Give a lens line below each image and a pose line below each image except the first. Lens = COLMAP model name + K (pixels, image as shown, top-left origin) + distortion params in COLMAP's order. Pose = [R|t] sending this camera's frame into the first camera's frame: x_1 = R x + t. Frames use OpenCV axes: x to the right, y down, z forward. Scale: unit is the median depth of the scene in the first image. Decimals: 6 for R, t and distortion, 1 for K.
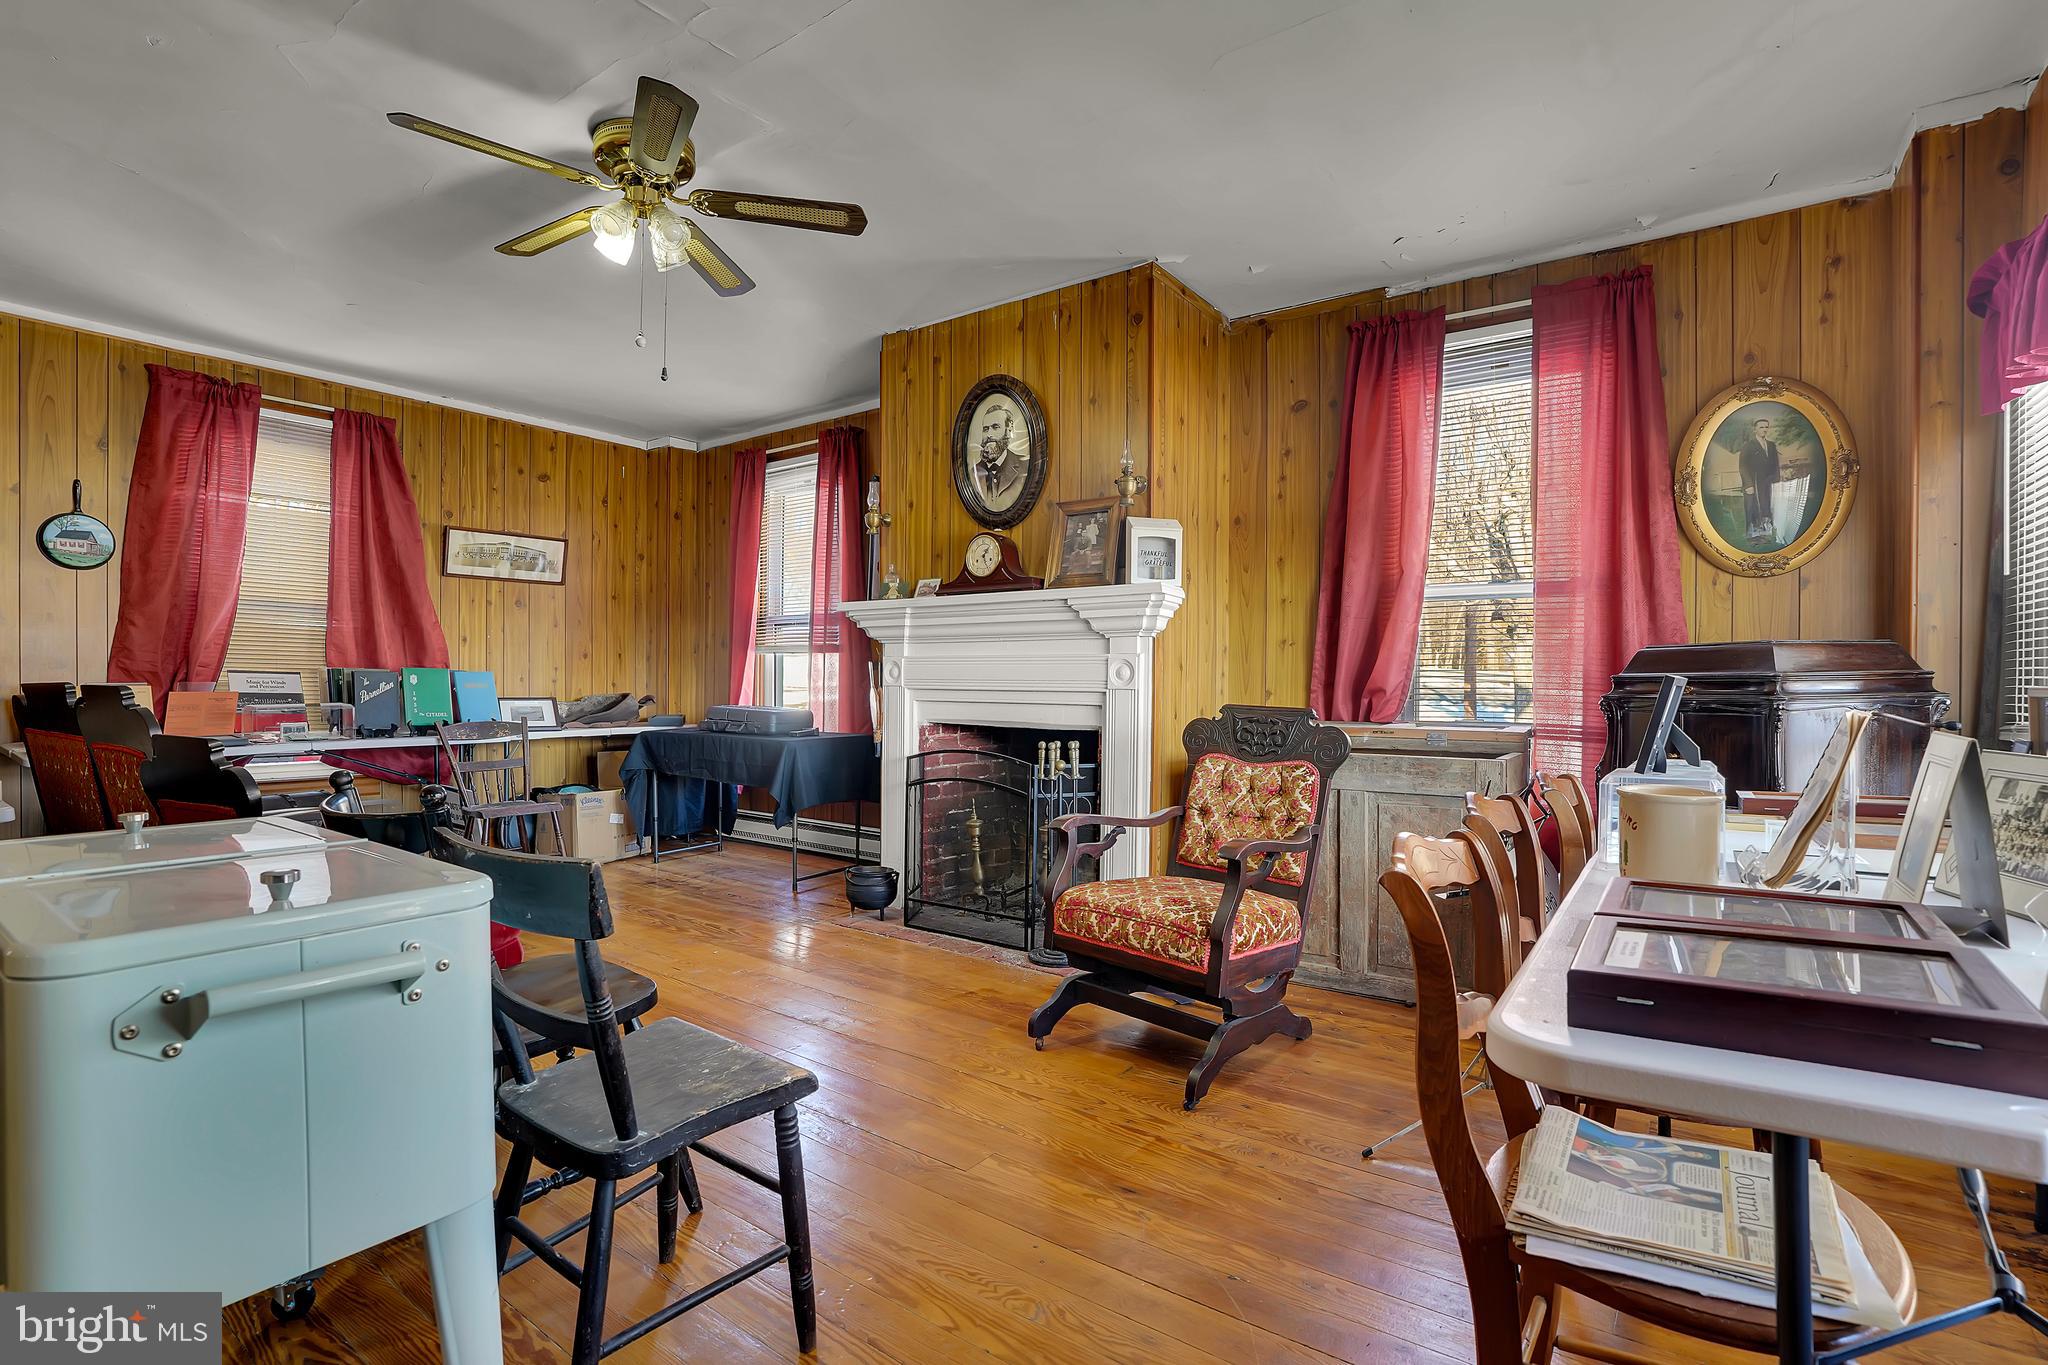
lens RADIAL K [[952.6, 0, 1017.3], [0, 952.6, 686.6], [0, 0, 1]] dist [-0.059668, 0.018916]
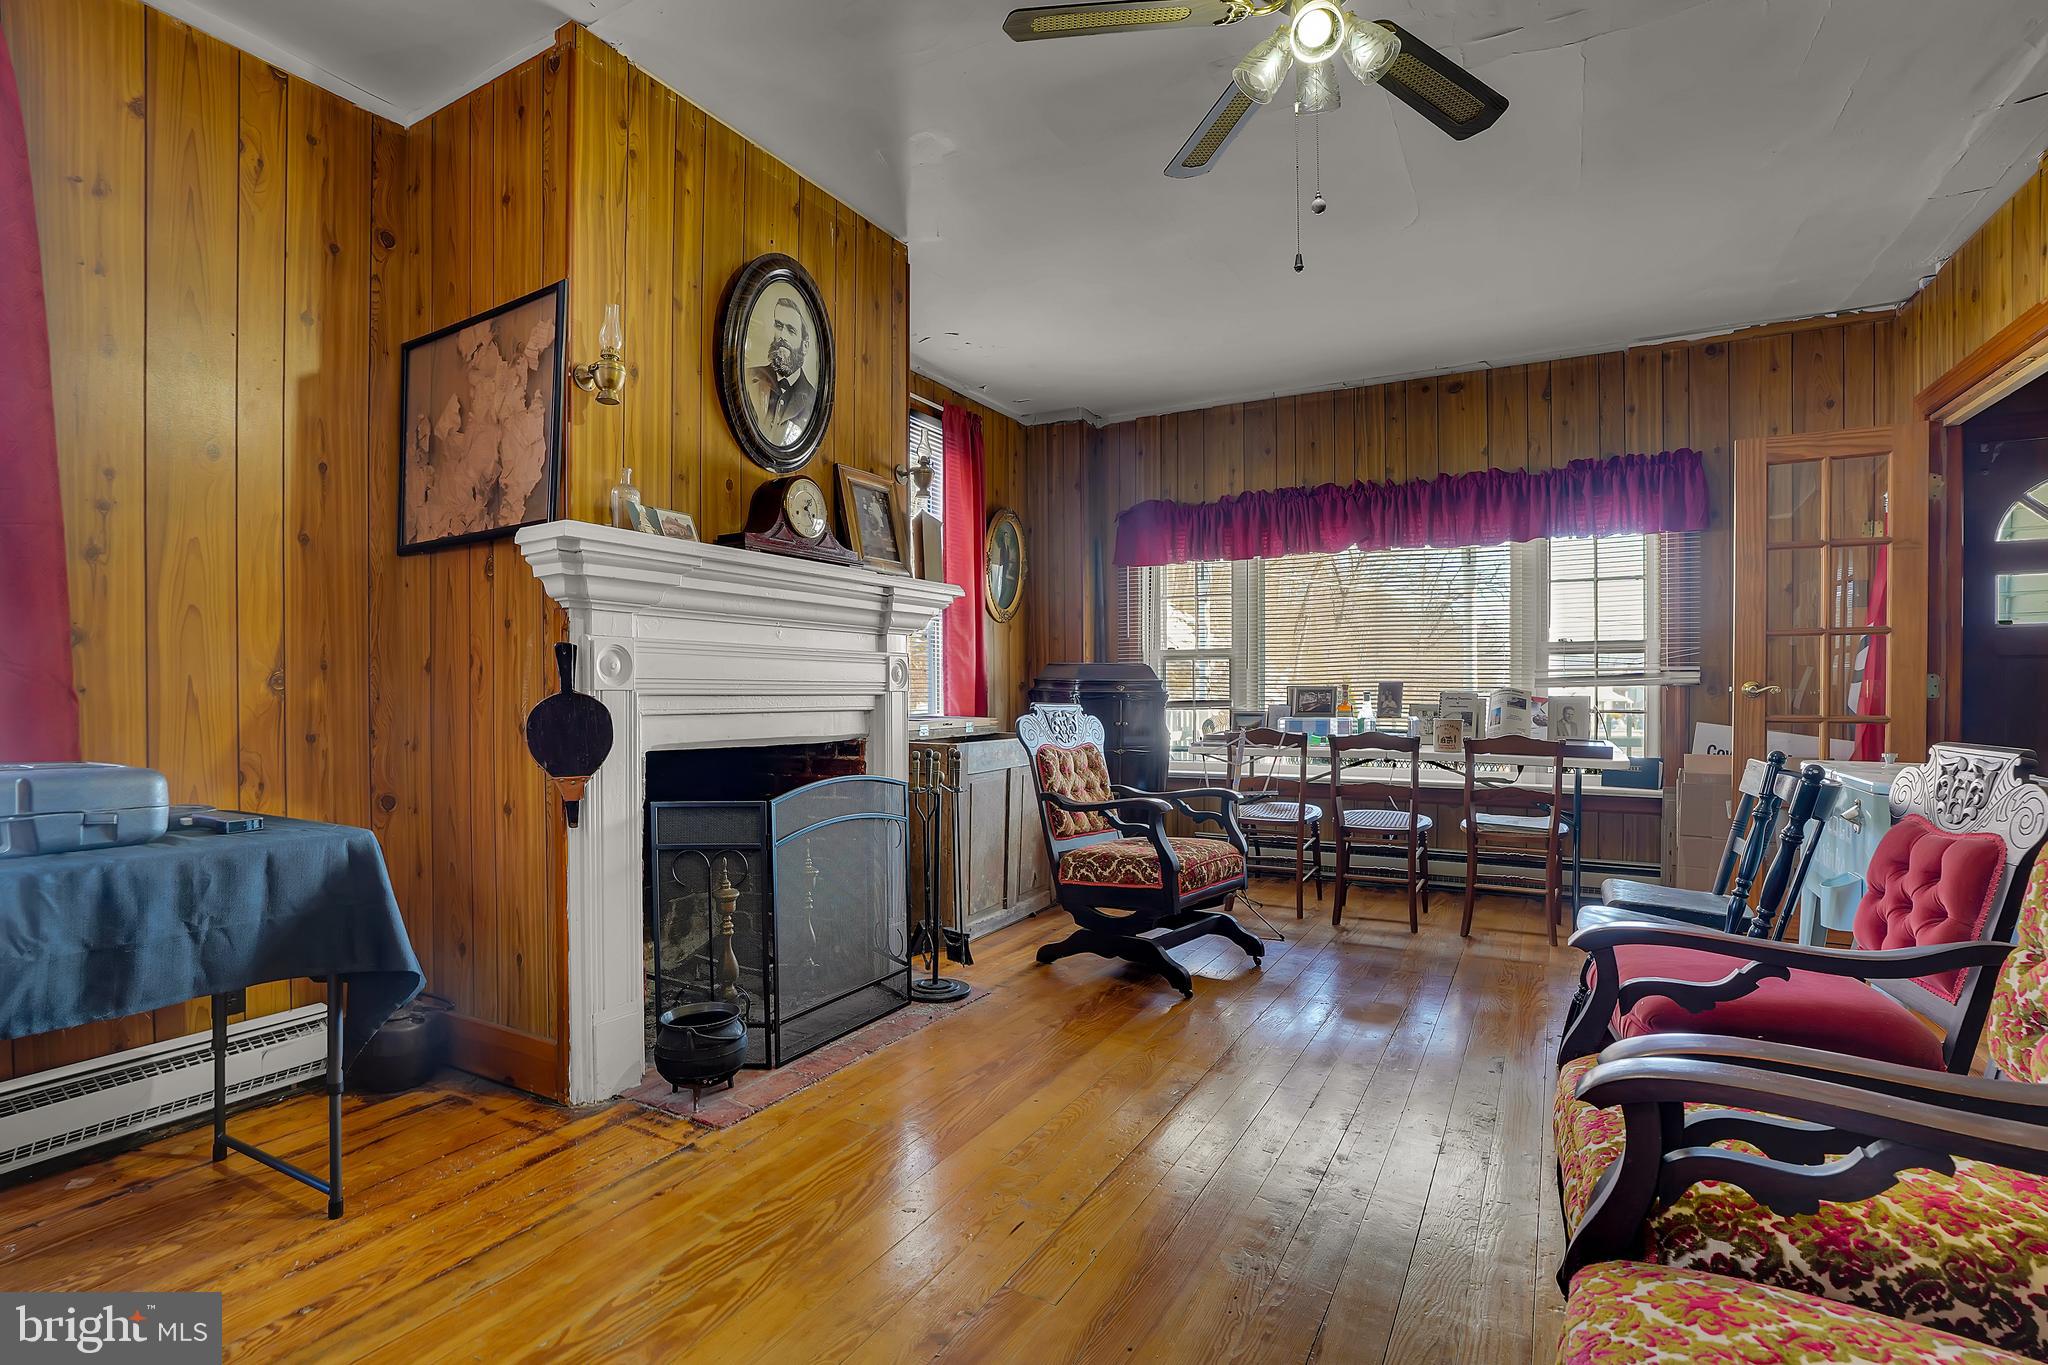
lens RADIAL K [[952.6, 0, 1017.3], [0, 952.6, 686.6], [0, 0, 1]] dist [-0.059668, 0.018916]
pose [[-0.108382, -0.006891, 0.994085, -0.754010], [0.002859, 0.999970, 0.007244, -0.006581], [-0.994105, 0.003627, -0.108359, 0.902720]]
